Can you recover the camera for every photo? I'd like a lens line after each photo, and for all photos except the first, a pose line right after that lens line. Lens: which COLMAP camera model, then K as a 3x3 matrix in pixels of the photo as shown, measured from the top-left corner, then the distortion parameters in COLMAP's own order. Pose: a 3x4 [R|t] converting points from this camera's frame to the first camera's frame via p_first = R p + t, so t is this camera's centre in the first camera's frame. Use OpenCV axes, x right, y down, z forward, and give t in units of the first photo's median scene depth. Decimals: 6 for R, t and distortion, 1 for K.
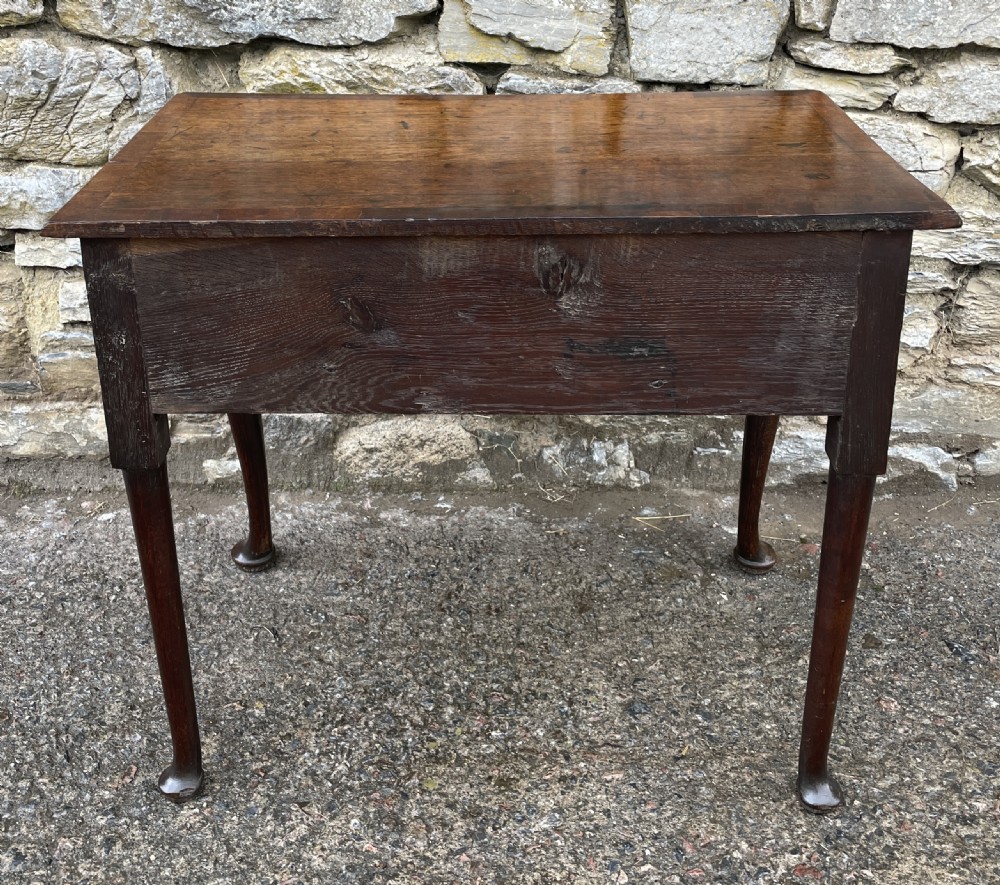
lens RADIAL K [[1196.2, 0, 483.6], [0, 1196.2, 298.8], [0, 0, 1]] dist [0.094819, -0.143587]
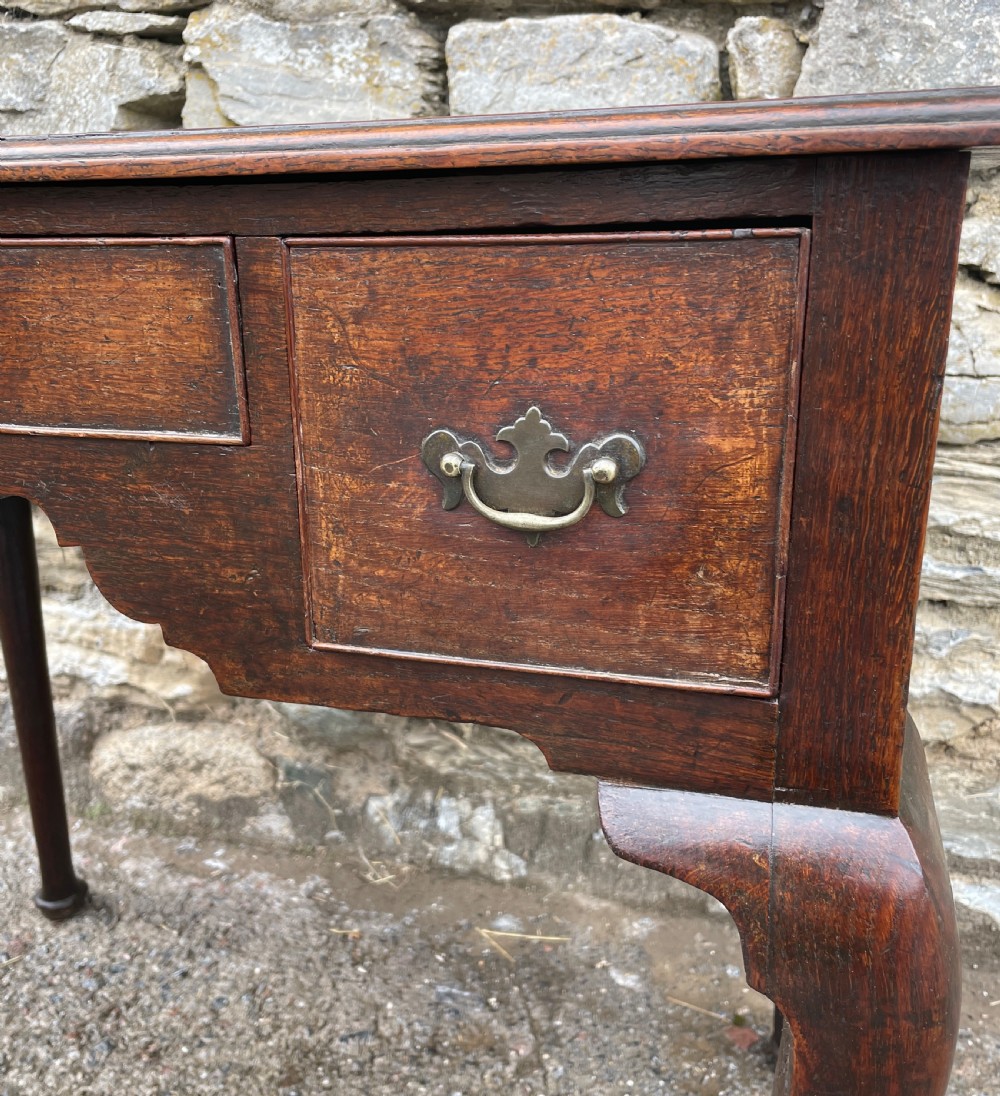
lens RADIAL K [[1094.9, 0, 482.3], [0, 1094.9, 540.9], [0, 0, 1]] dist [0.076828, -0.118243]
pose [[0.960890, 0.074750, -0.266652, 0.300943], [-0.101938, 0.990747, -0.089602, 0.038832], [0.257486, 0.113280, 0.959619, 0.489158]]
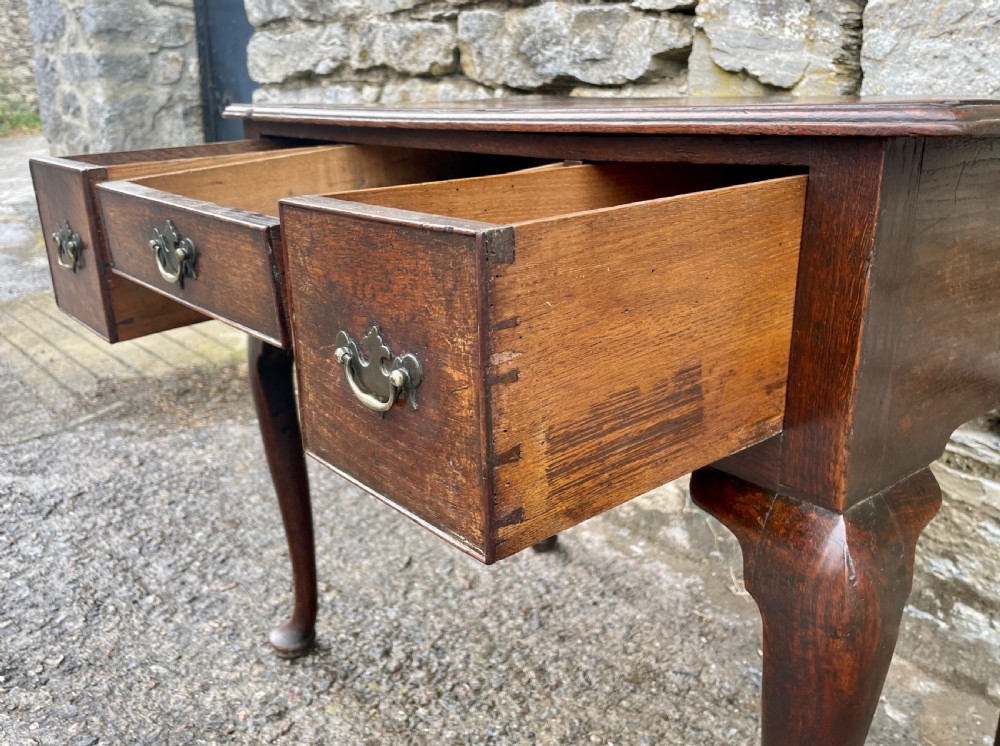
lens RADIAL K [[872.7, 0, 491.0], [0, 872.7, 350.1], [0, 0, 1]] dist [0.078884, -0.119754]
pose [[0.645409, 0.213810, -0.733303, 0.455744], [-0.299000, 0.954135, 0.015037, 0.042716], [0.702885, 0.209552, 0.679736, 0.428722]]
